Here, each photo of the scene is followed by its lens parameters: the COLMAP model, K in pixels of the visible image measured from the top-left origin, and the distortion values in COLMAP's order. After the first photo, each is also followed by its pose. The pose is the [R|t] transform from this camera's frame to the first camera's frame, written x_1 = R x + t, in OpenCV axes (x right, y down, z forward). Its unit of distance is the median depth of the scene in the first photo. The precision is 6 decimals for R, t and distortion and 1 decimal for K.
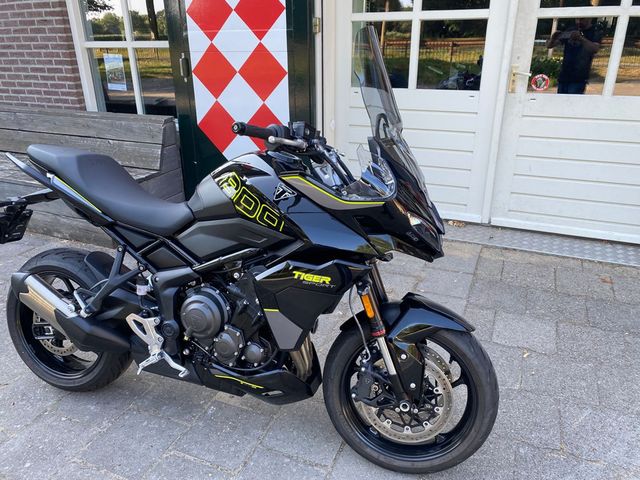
lens RADIAL K [[486.6, 0, 321.2], [0, 486.6, 245.4], [0, 0, 1]] dist [0.028066, -0.038896]
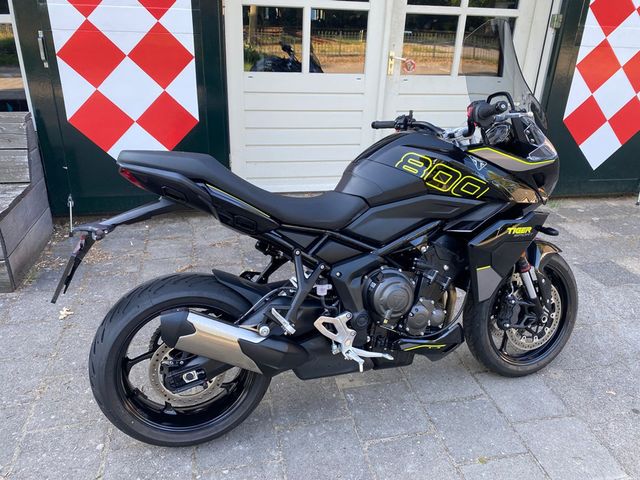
lens RADIAL K [[486.6, 0, 319.9], [0, 486.6, 242.2], [0, 0, 1]] dist [0.028066, -0.038896]
pose [[0.808809, -0.203822, 0.551620, -0.463731], [0.190912, 0.978216, 0.081524, -0.041195], [-0.556220, 0.039374, 0.830102, 0.116628]]
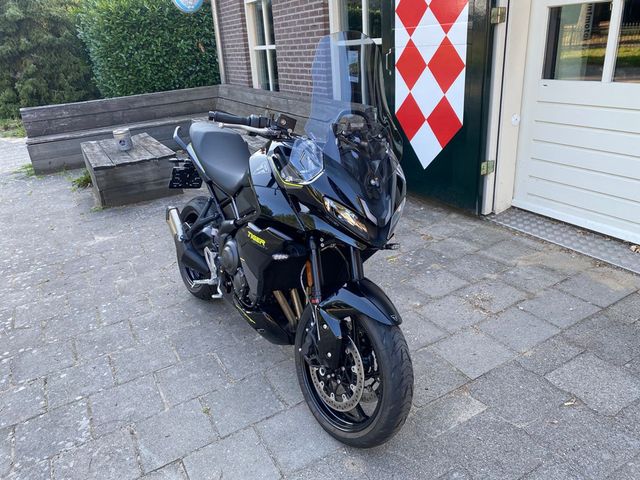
lens RADIAL K [[486.6, 0, 315.7], [0, 486.6, 243.1], [0, 0, 1]] dist [0.028066, -0.038896]
pose [[0.780983, 0.198269, -0.592245, 0.359277], [-0.187833, 0.978935, 0.080032, -0.021149], [0.595638, 0.048739, 0.801773, 0.037382]]
